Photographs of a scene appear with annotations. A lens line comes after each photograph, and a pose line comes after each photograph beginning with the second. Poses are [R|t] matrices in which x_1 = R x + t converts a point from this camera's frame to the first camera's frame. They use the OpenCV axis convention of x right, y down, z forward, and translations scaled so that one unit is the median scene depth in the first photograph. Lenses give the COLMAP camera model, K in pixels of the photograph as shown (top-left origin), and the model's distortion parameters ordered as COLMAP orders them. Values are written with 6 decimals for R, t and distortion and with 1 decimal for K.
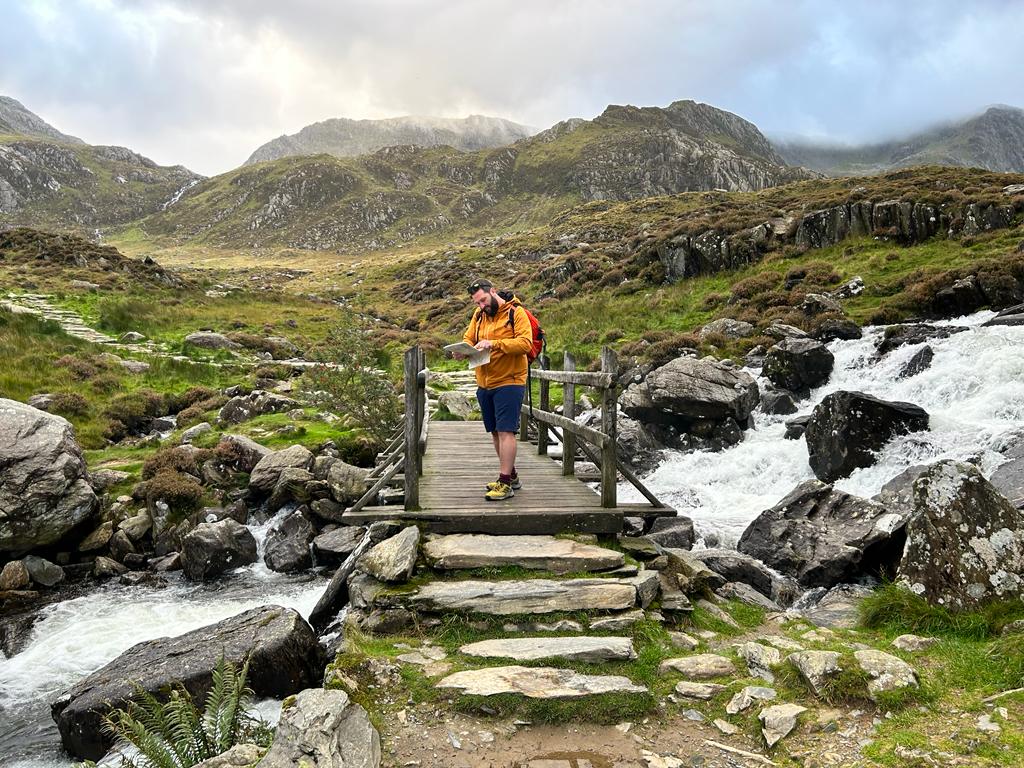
lens RADIAL K [[780.9, 0, 510.9], [0, 780.9, 391.2], [0, 0, 1]] dist [0.051540, -0.047145]
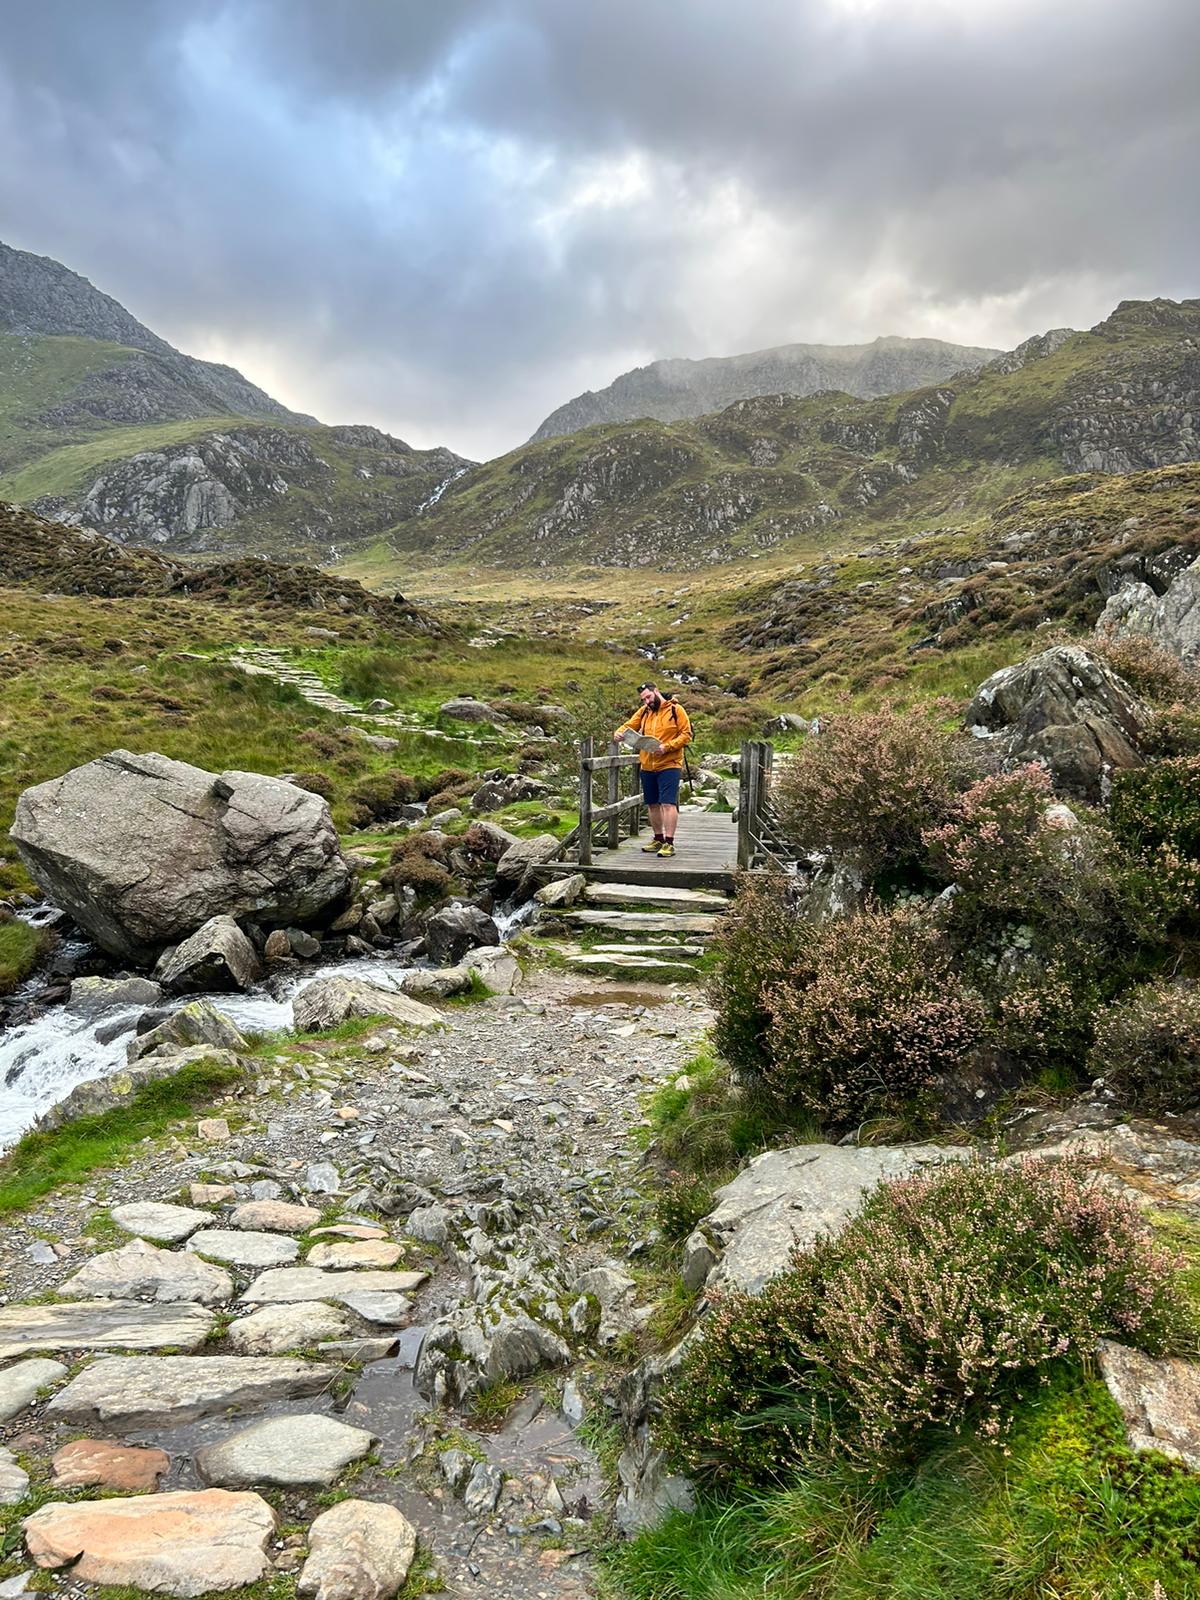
lens RADIAL K [[1216.1, 0, 600.0], [0, 1216.1, 800.0], [0, 0, 1]] dist [0.196657, -0.574974]
pose [[0.964721, 0.023769, -0.262198, 0.057951], [-0.019846, 0.999648, 0.017601, 0.001138], [0.262524, -0.011777, 0.964854, -0.128059]]
